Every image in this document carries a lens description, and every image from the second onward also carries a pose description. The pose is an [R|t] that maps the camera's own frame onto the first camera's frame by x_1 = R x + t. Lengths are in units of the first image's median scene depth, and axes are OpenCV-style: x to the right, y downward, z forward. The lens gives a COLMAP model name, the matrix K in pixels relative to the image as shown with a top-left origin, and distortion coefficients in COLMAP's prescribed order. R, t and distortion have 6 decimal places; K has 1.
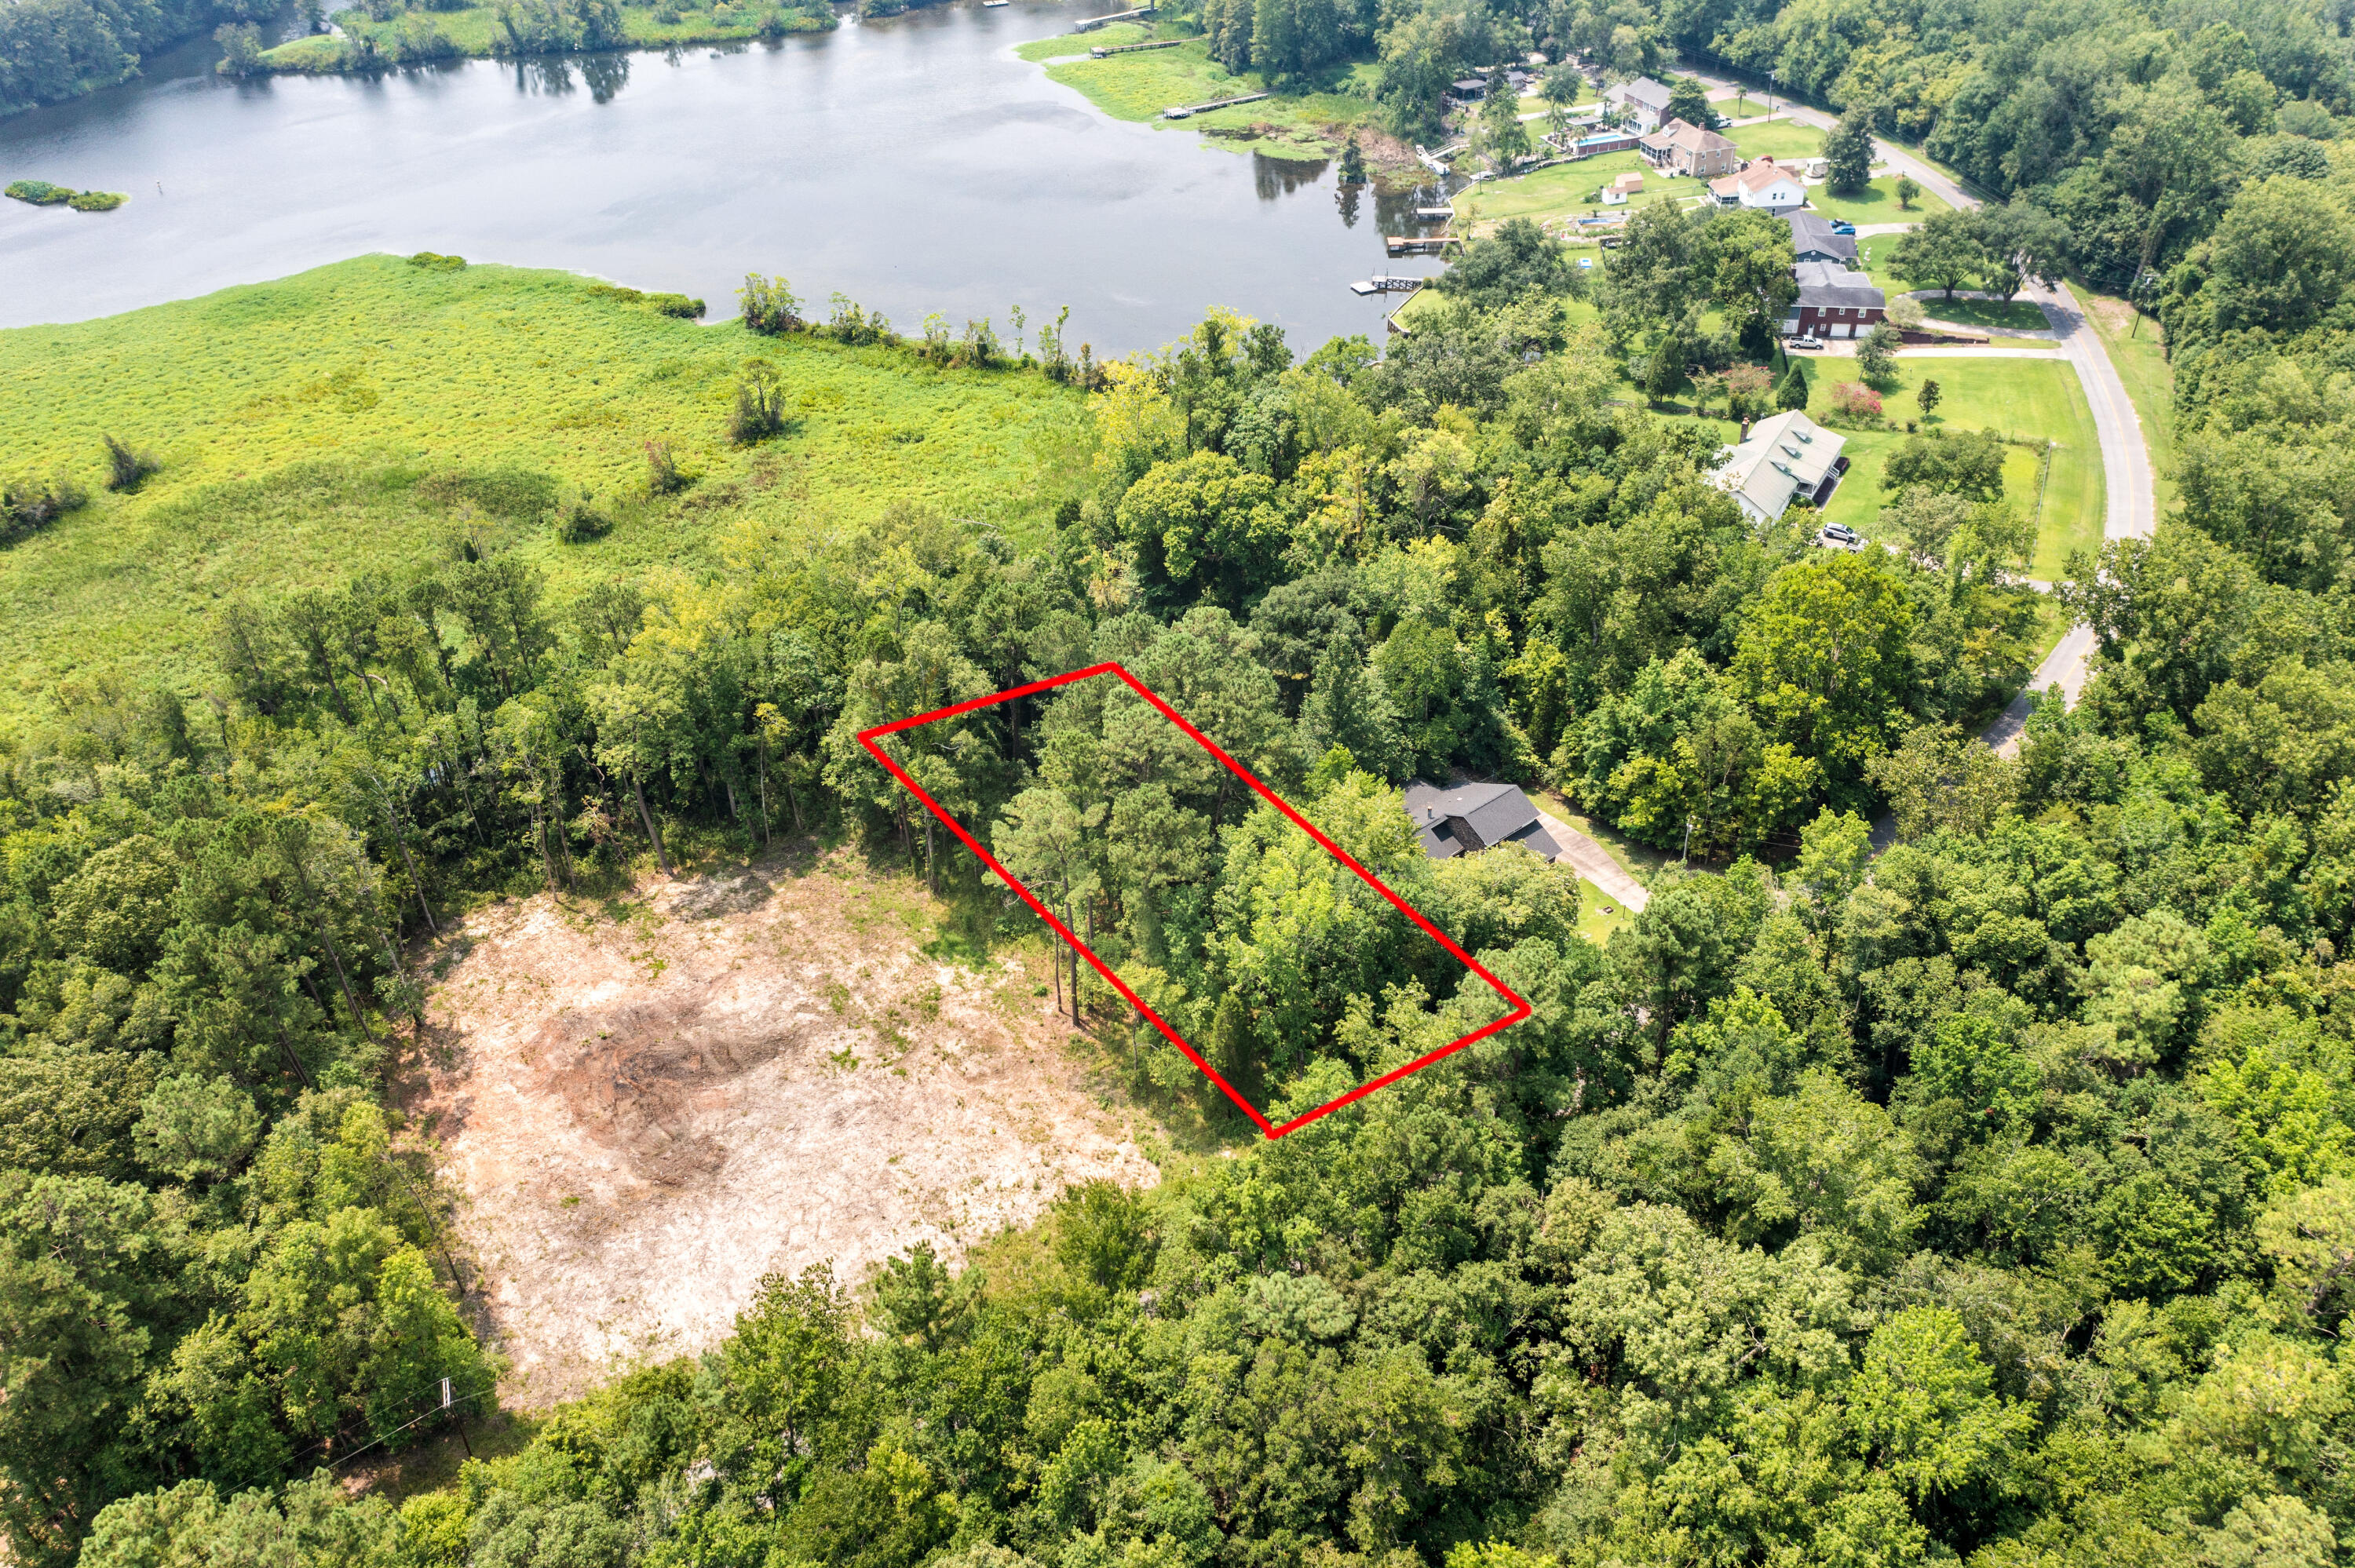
lens RADIAL K [[1854.3, 0, 1173.1], [0, 1854.3, 791.8], [0, 0, 1]] dist [-0.023478, 0.009149]
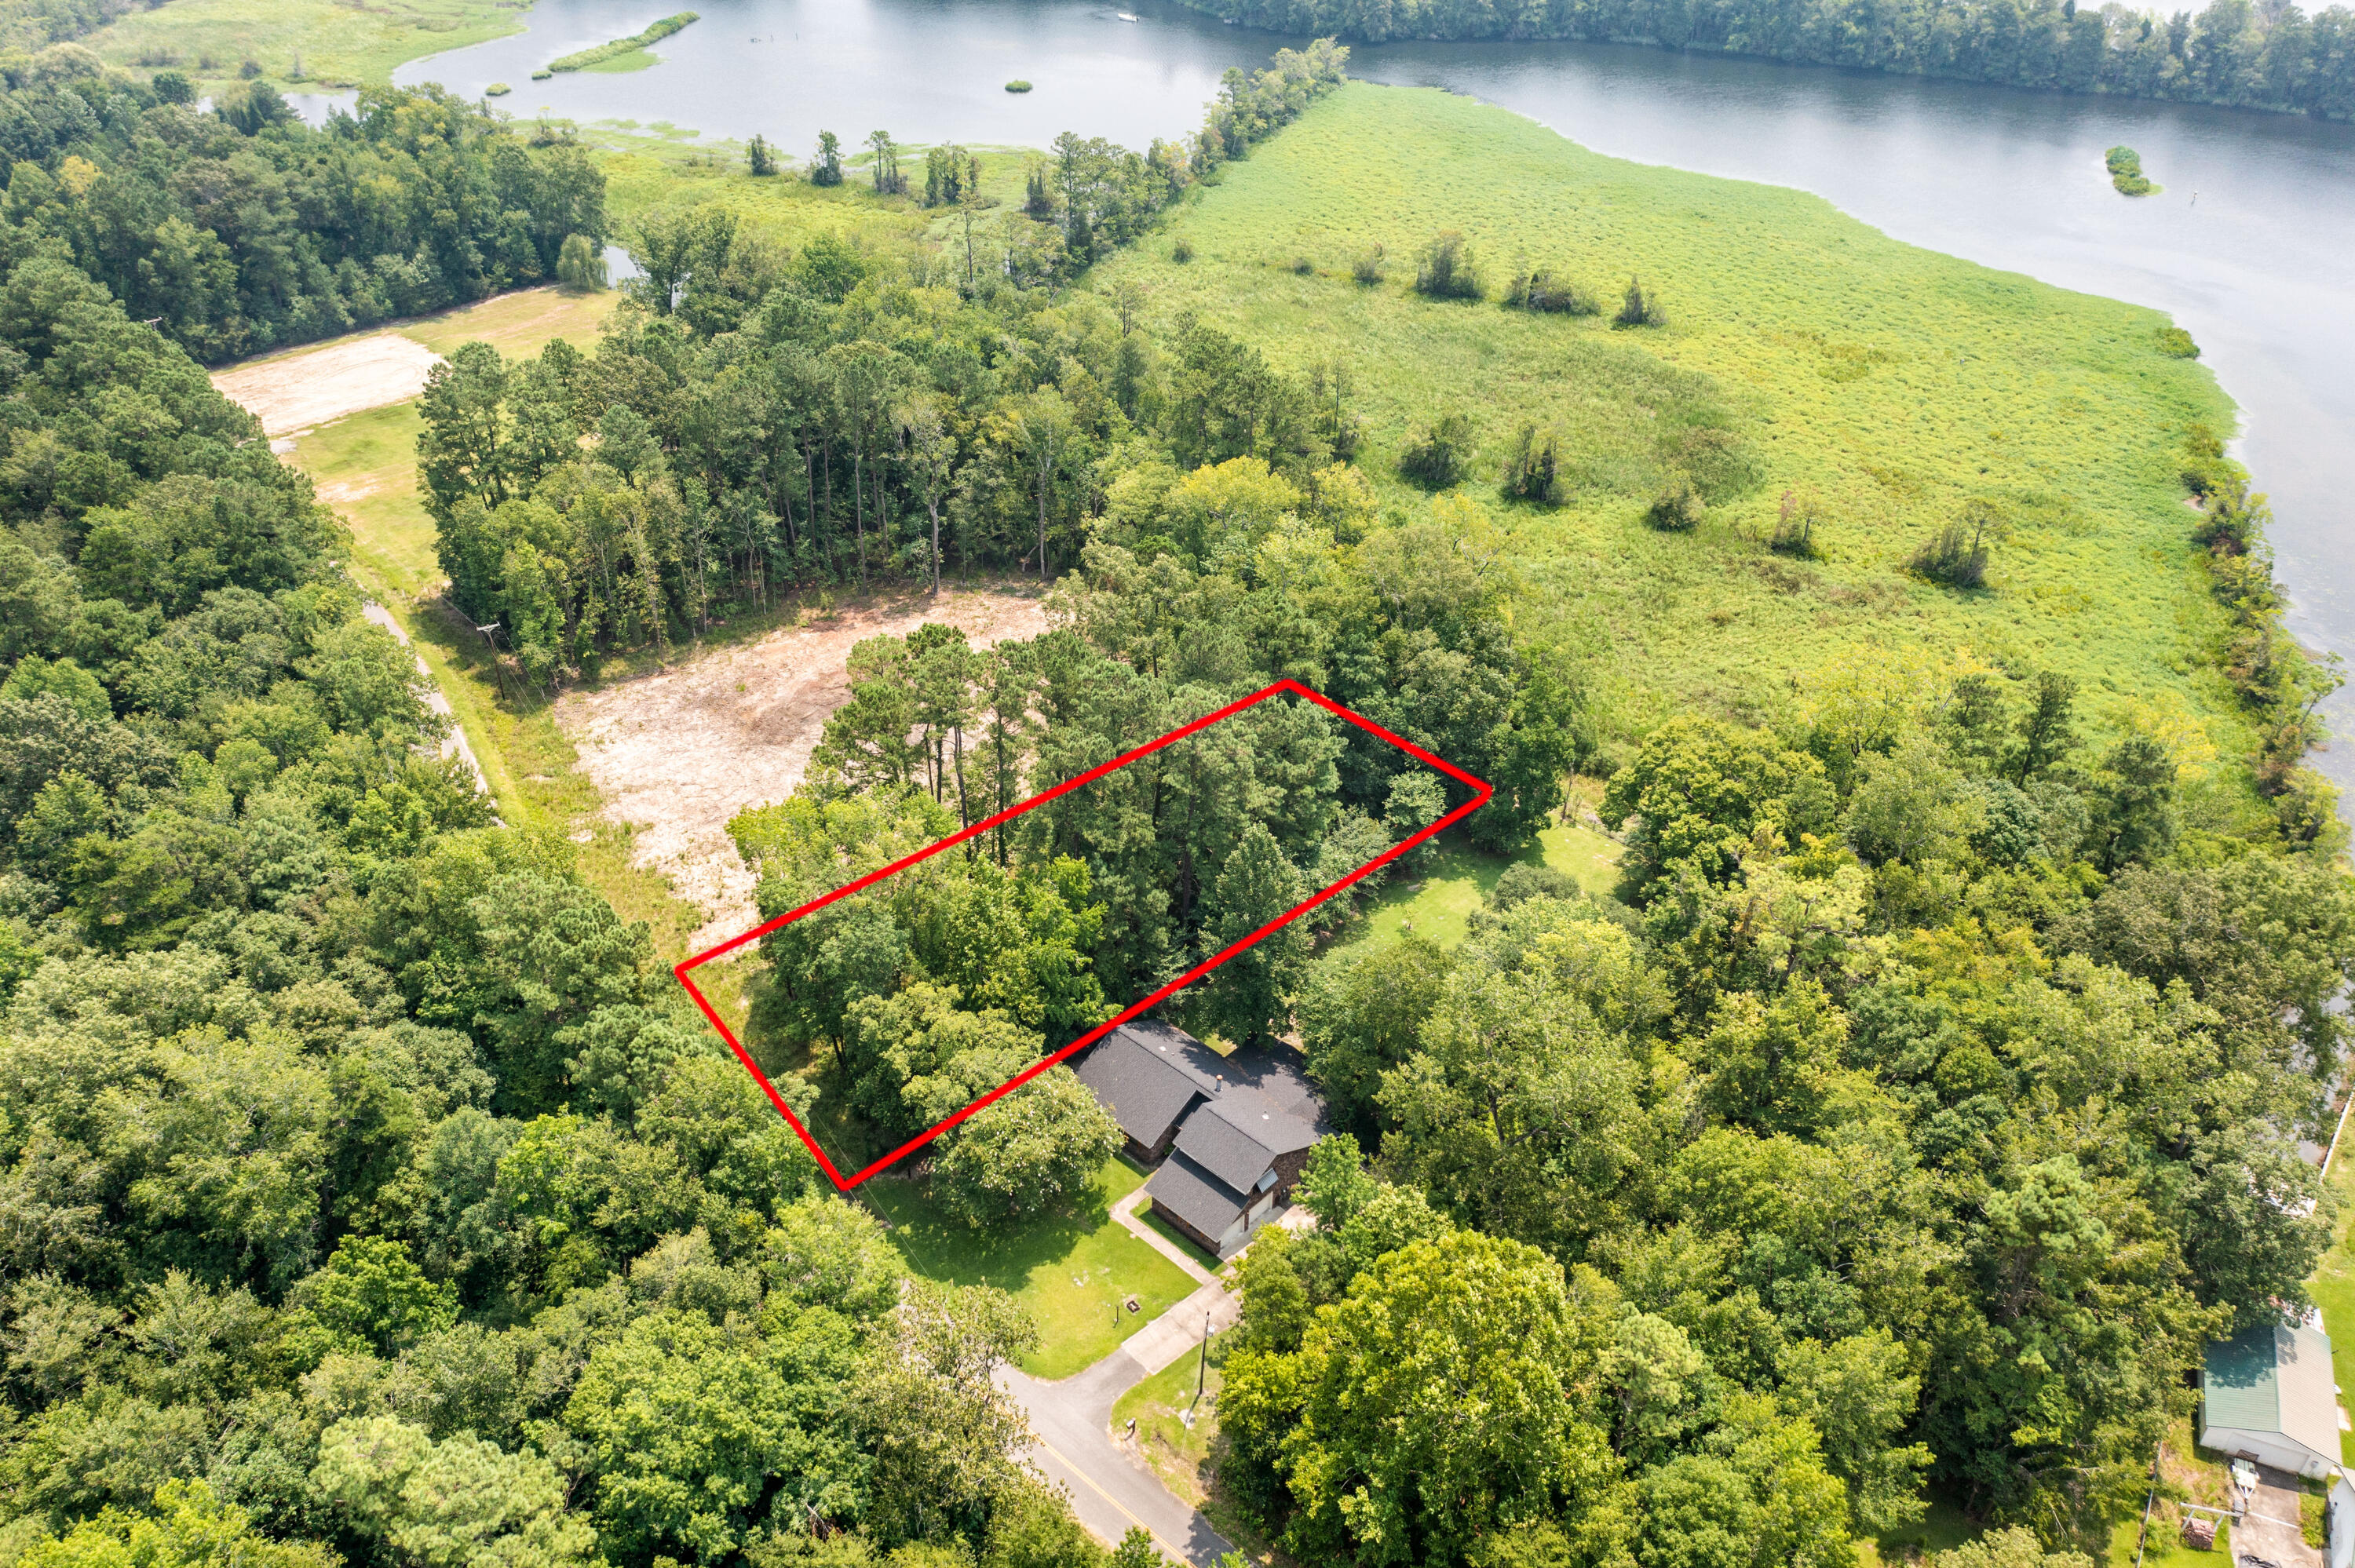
lens RADIAL K [[1854.3, 0, 1177.7], [0, 1854.3, 786.7], [0, 0, 1]] dist [-0.023478, 0.009149]
pose [[0.129141, 0.586242, -0.799777, 0.683738], [-0.597647, 0.689603, 0.408981, -0.384296], [0.791290, 0.425169, 0.439422, 0.563844]]
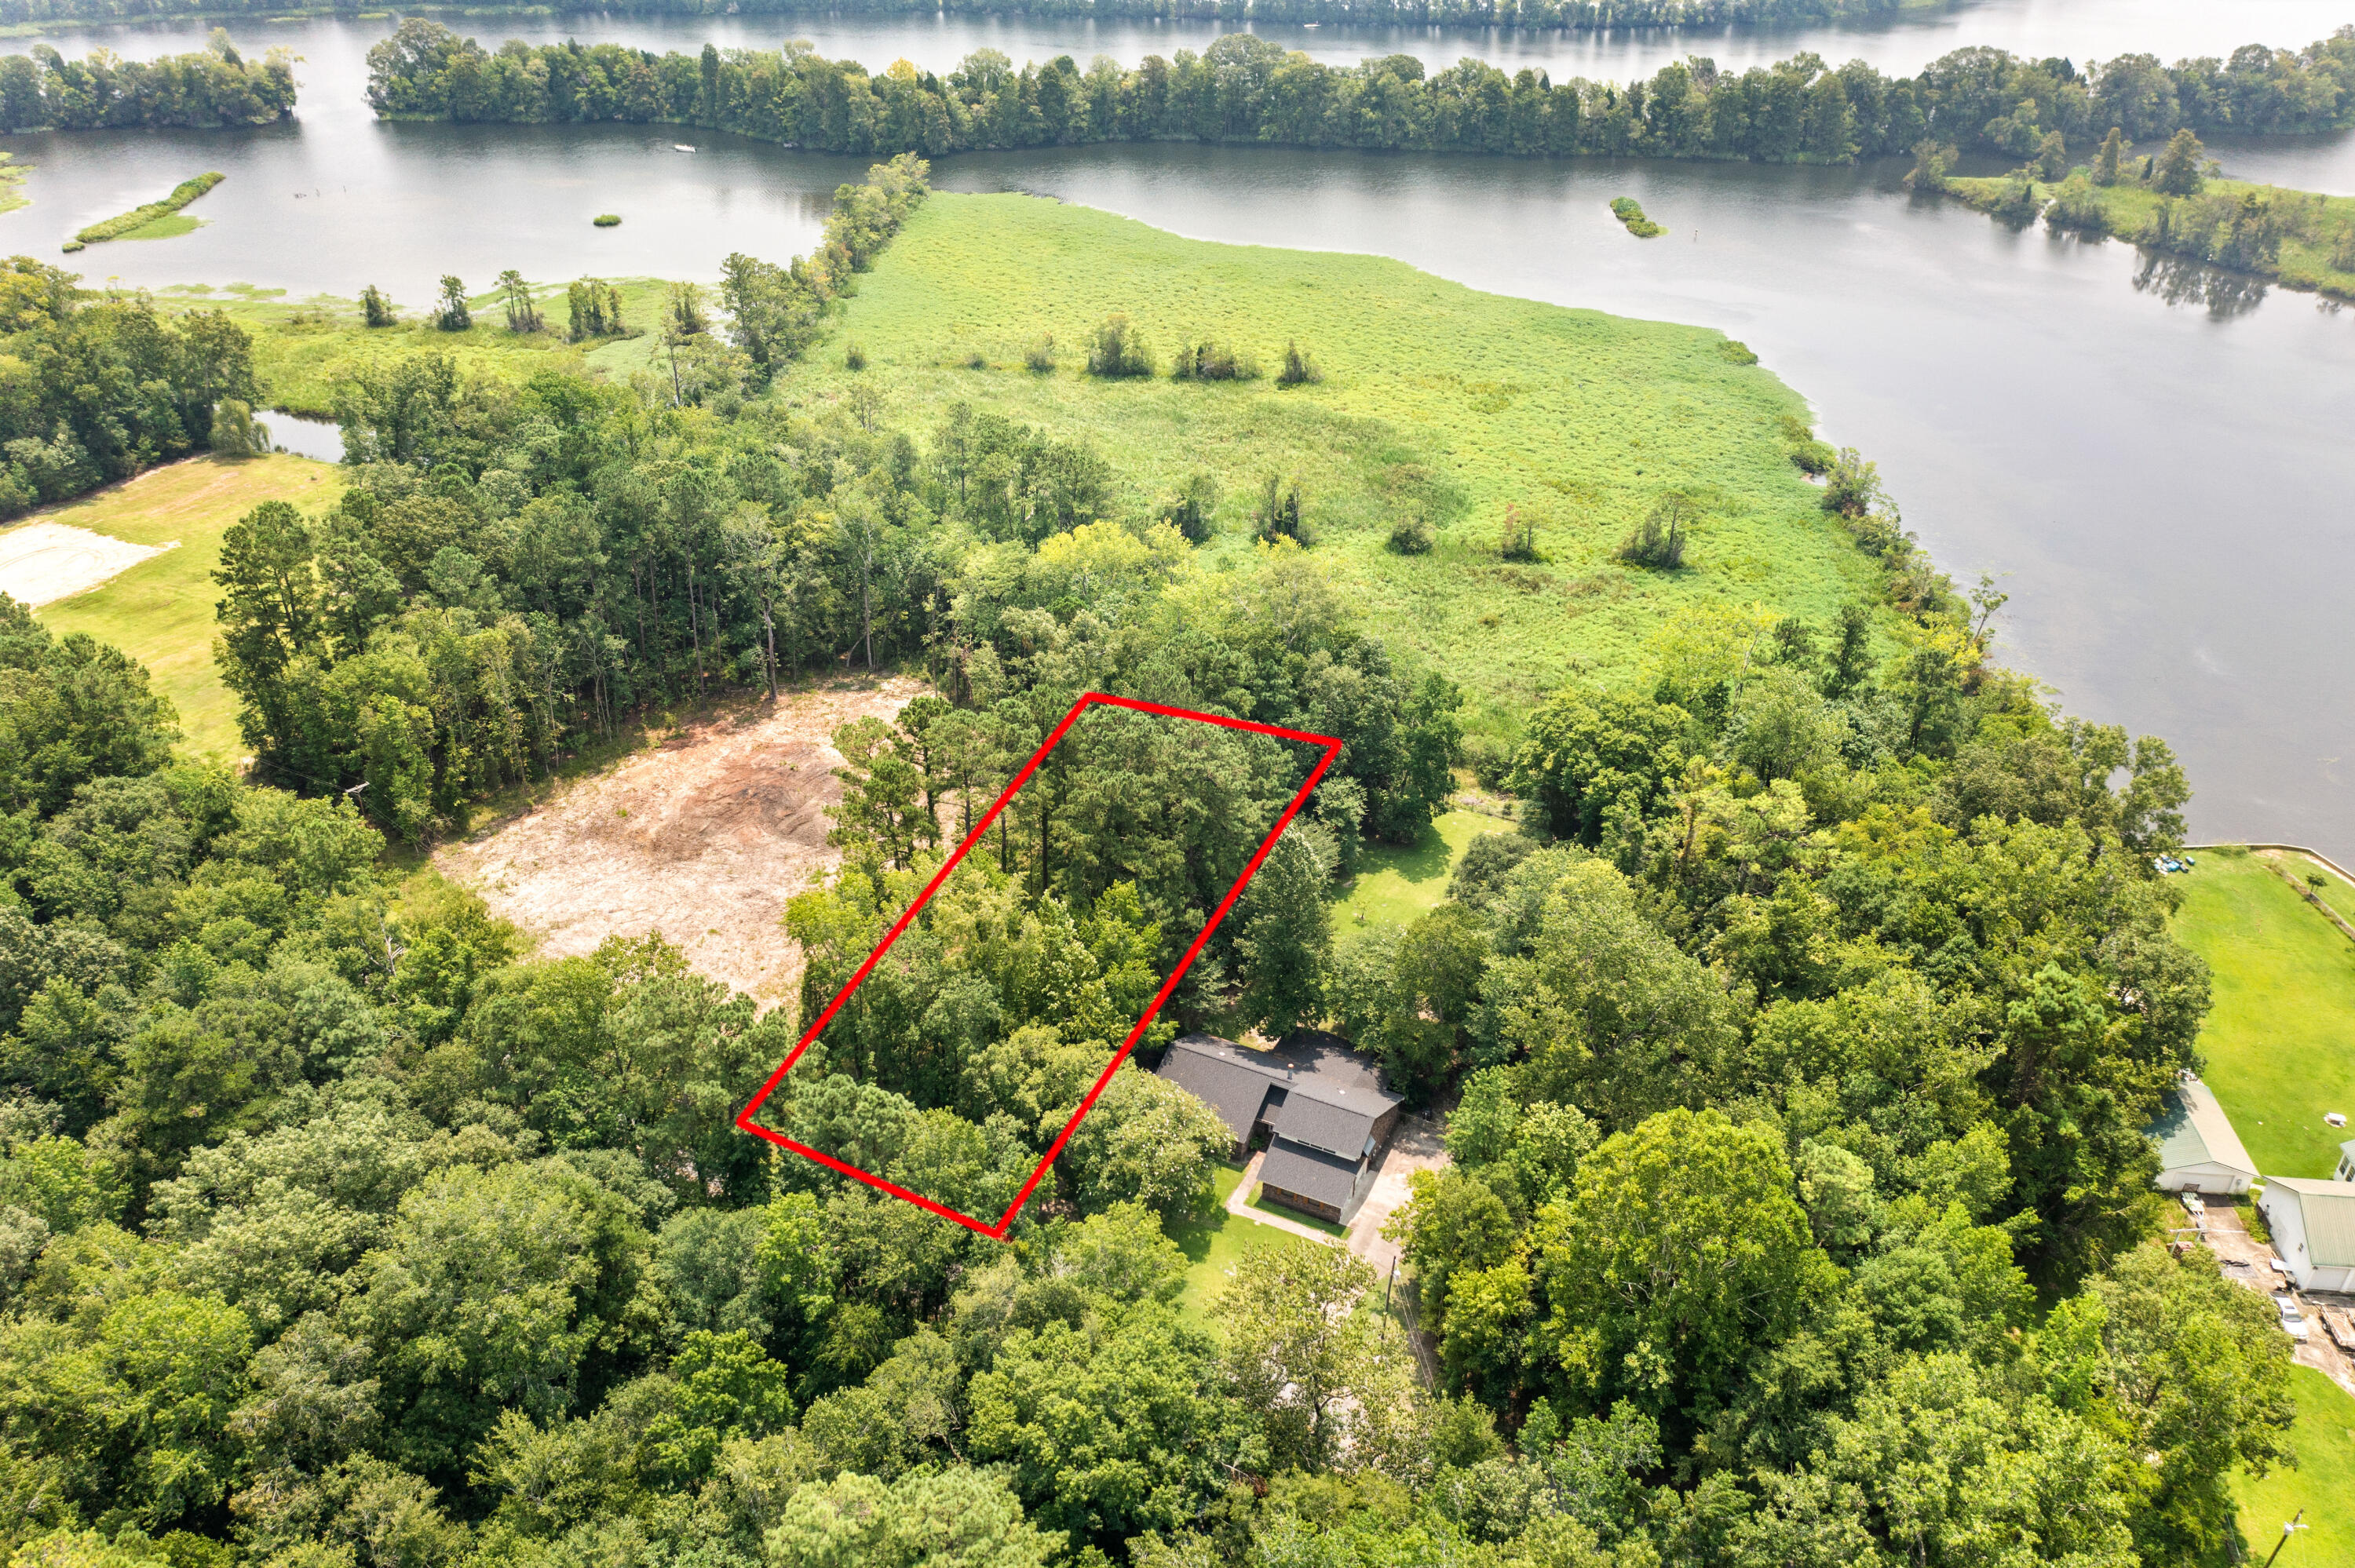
lens RADIAL K [[1854.3, 0, 1175.7], [0, 1854.3, 787.3], [0, 0, 1]] dist [-0.023478, 0.009149]
pose [[0.423851, 0.495480, -0.758189, 0.686693], [-0.557297, 0.802548, 0.212922, -0.242732], [0.713982, 0.332289, 0.616290, 0.375086]]
